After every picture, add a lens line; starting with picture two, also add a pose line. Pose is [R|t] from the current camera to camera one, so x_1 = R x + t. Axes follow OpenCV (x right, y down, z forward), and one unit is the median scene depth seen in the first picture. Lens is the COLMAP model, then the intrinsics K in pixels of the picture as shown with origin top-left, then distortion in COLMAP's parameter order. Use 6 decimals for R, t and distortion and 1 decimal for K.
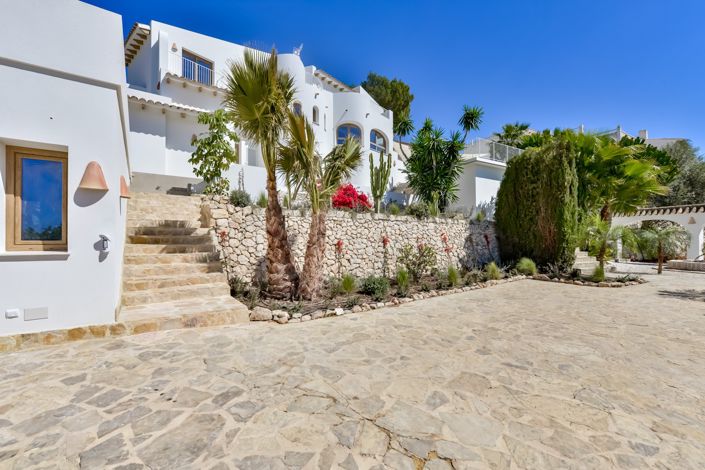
lens RADIAL K [[300.2, 0, 352.0], [0, 300.2, 236.2], [0, 0, 1]] dist [0.002306, 0.000012]
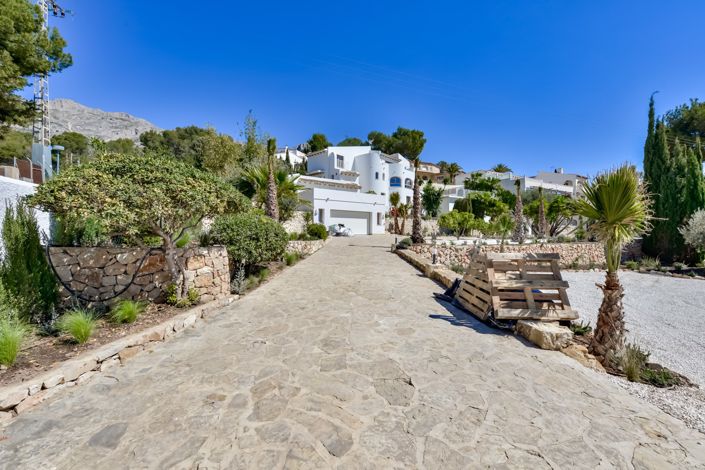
lens RADIAL K [[300.2, 0, 352.8], [0, 300.2, 236.1], [0, 0, 1]] dist [0.002306, 0.000012]
pose [[0.999133, 0.010404, -0.040315, -0.237408], [-0.010296, 0.999943, 0.002889, 0.063427], [0.040343, -0.002471, 0.999183, -1.275331]]
